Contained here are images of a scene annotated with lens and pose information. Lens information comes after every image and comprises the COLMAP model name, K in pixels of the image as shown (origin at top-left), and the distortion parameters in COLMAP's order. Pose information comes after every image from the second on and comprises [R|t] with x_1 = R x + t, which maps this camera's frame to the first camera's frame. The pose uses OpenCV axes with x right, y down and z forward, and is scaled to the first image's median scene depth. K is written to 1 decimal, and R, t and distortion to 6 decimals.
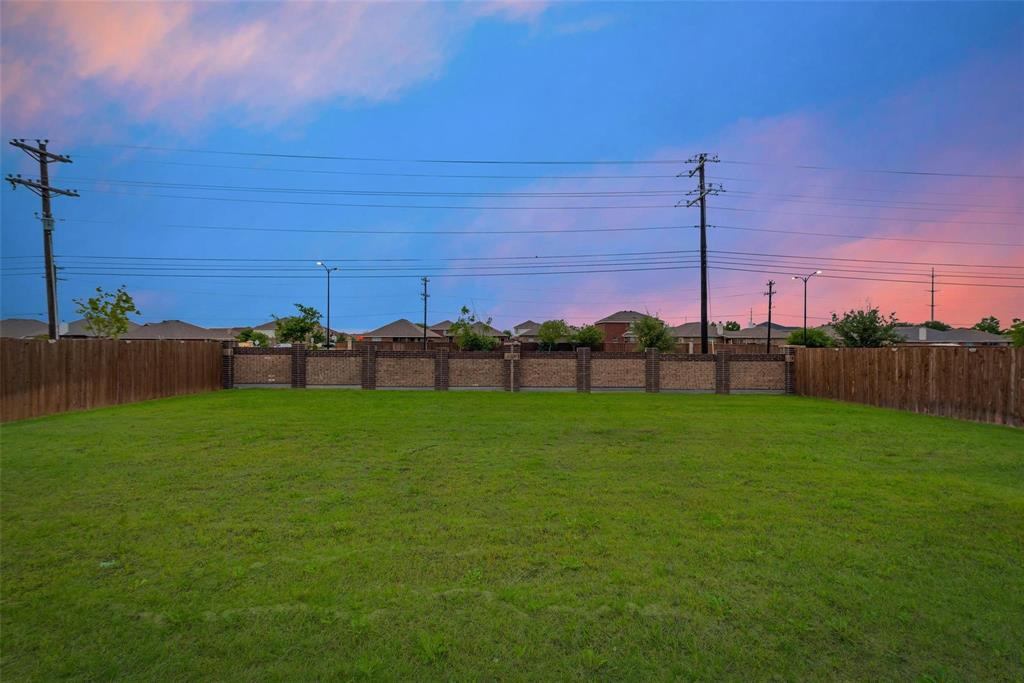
lens RADIAL K [[401.9, 0, 515.1], [0, 401.9, 342.3], [0, 0, 1]] dist [0.007782, -0.000689]
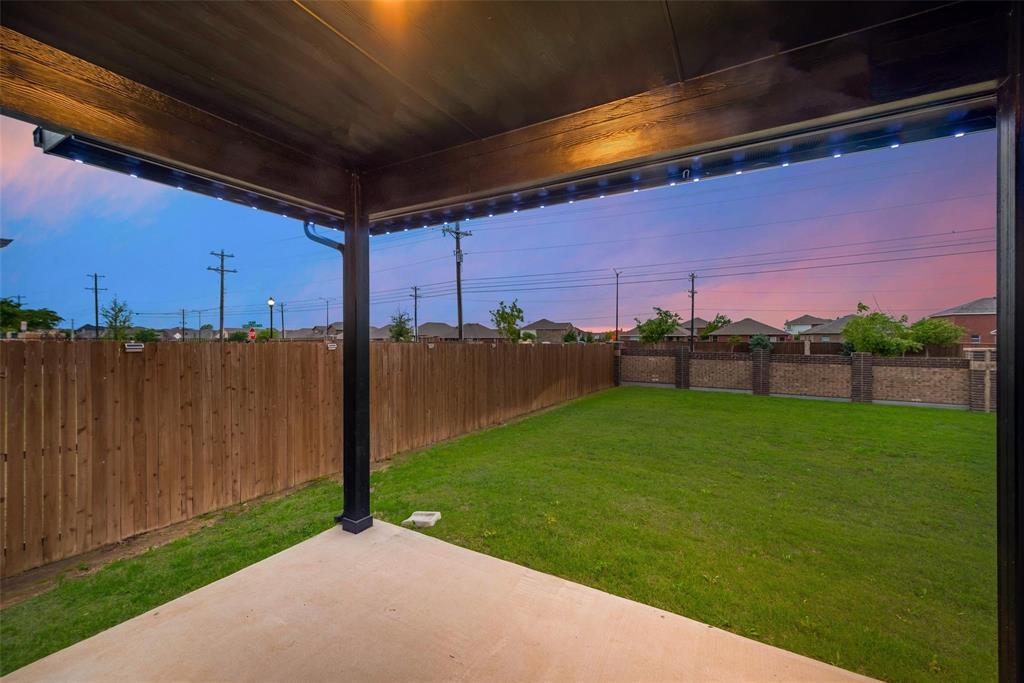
lens RADIAL K [[401.9, 0, 514.1], [0, 401.9, 339.6], [0, 0, 1]] dist [0.007782, -0.000689]
pose [[0.850564, 0.001539, -0.525869, -0.307625], [-0.002479, 0.999996, -0.001082, -0.009758], [0.525866, 0.002224, 0.850565, -0.093476]]
